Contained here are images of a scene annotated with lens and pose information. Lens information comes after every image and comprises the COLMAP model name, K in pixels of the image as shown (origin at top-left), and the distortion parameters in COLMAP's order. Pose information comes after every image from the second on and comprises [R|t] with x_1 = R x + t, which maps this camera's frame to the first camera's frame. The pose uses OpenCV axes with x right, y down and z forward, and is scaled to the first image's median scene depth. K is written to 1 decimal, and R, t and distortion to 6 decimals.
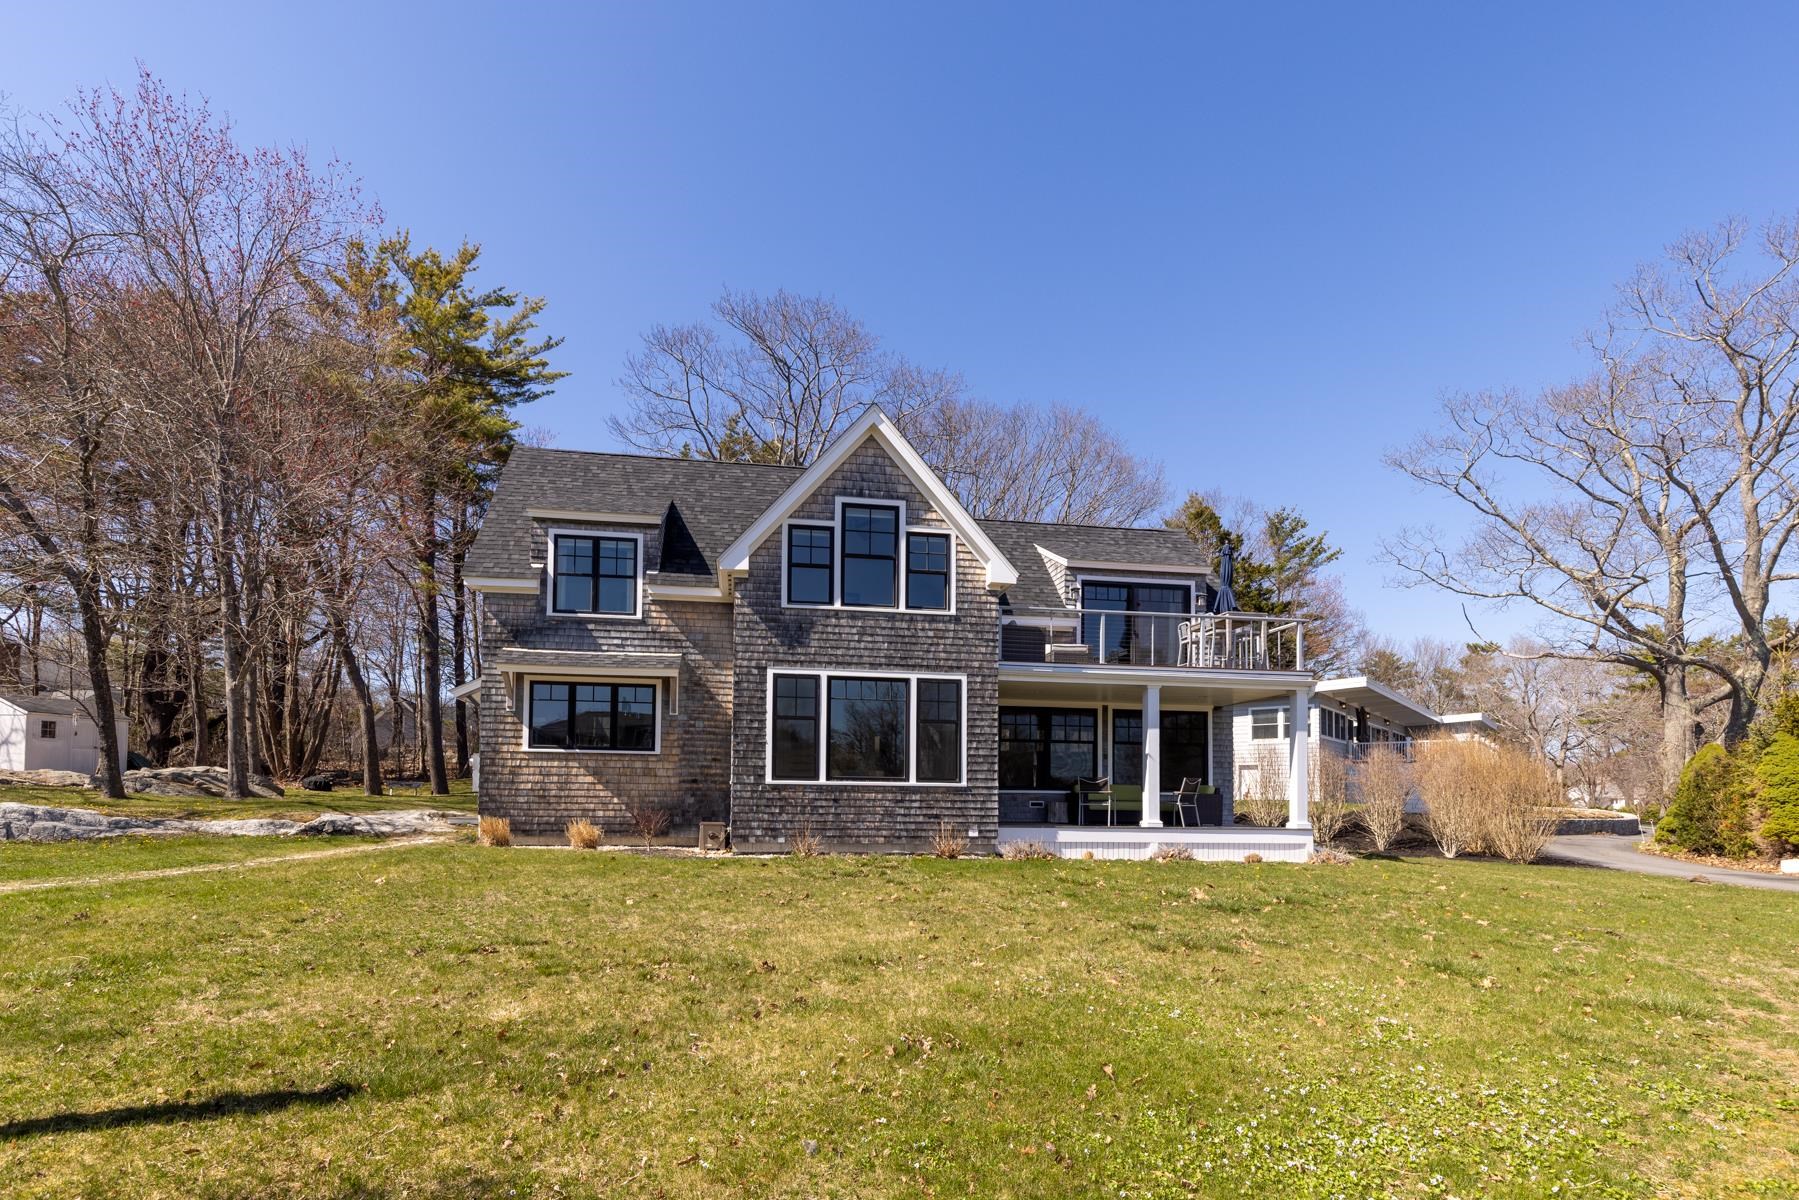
lens RADIAL K [[840.6, 0, 899.5], [0, 840.6, 600.0], [0, 0, 1]] dist [0.026988, -0.016974]
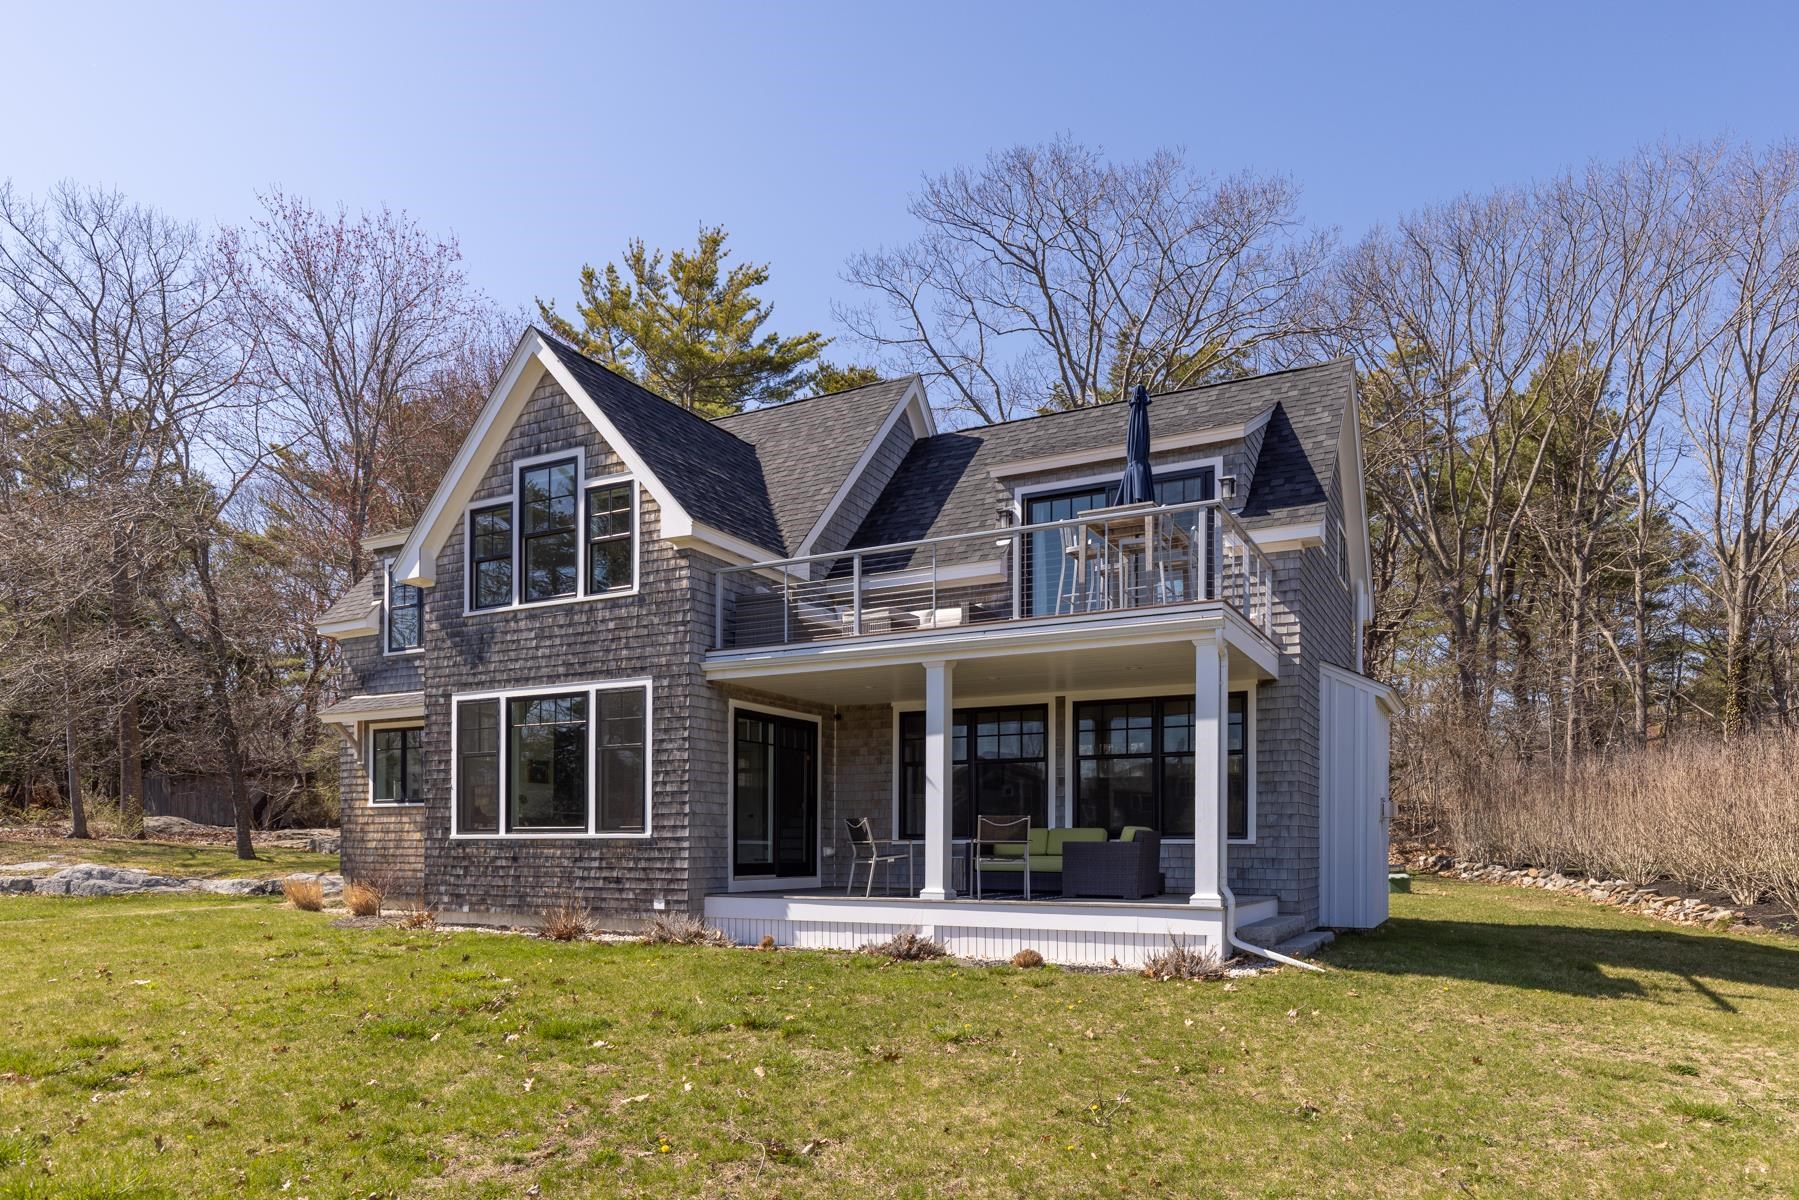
lens RADIAL K [[1132.0, 0, 899.4], [0, 1132.0, 628.6], [0, 0, 1]] dist [-0.003222, -0.000114]
pose [[0.807785, -0.124138, -0.576258, 0.787853], [0.143936, 0.989521, -0.011396, 0.089196], [0.571634, -0.073739, 0.817189, 0.360500]]
